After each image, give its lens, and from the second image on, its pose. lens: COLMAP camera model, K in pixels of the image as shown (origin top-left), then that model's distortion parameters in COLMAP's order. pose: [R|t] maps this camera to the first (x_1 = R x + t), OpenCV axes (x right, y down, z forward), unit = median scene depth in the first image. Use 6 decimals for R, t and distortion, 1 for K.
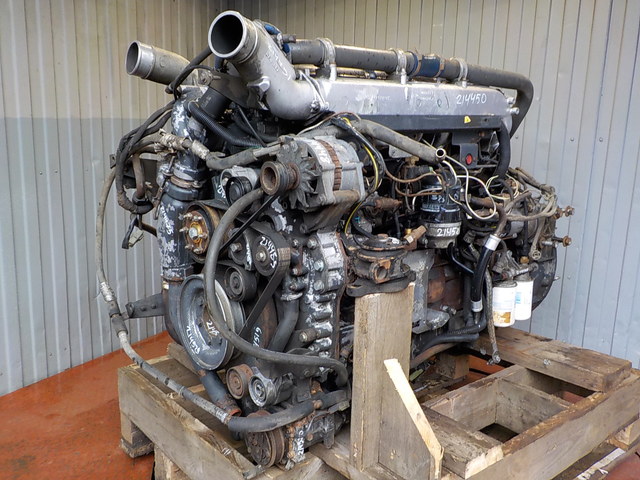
lens RADIAL K [[602.4, 0, 320.4], [0, 602.4, 237.4], [0, 0, 1]] dist [0.019935, 0.000000]
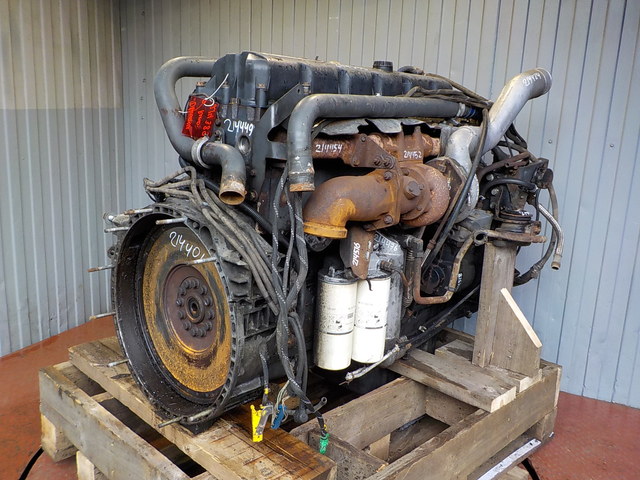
lens RADIAL K [[602.4, 0, 319.7], [0, 602.4, 237.2], [0, 0, 1]] dist [0.019935, 0.000000]
pose [[0.994232, -0.009471, 0.106832, 0.070228], [0.007580, 0.999808, 0.018094, -0.016490], [-0.106983, -0.017180, 0.994112, 0.029868]]
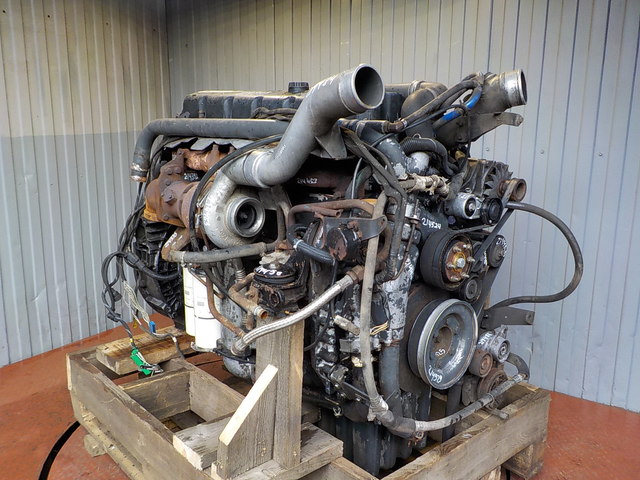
lens RADIAL K [[602.4, 0, 320.9], [0, 602.4, 237.3], [0, 0, 1]] dist [0.019935, 0.000000]
pose [[0.998852, -0.009646, -0.046911, 0.217546], [0.009825, 0.999945, 0.003570, -0.013800], [0.046874, -0.004026, 0.998893, -0.073356]]
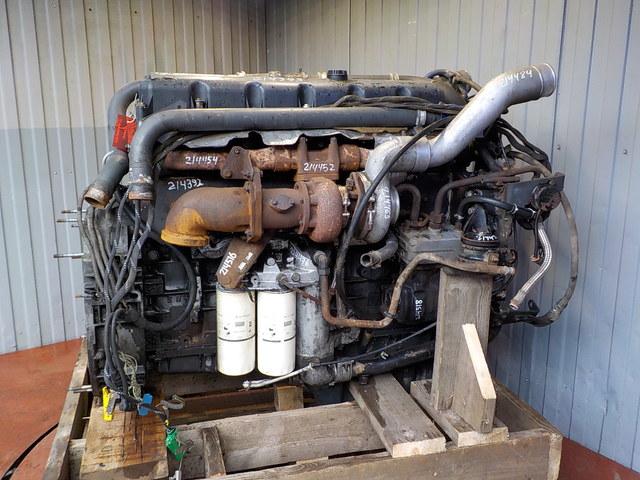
lens RADIAL K [[602.4, 0, 317.8], [0, 602.4, 237.6], [0, 0, 1]] dist [0.019935, 0.000000]
pose [[0.911682, 0.065055, -0.405715, 0.501989], [-0.061239, 0.997872, 0.022397, -0.034546], [0.406308, 0.004427, 0.913725, 0.098818]]
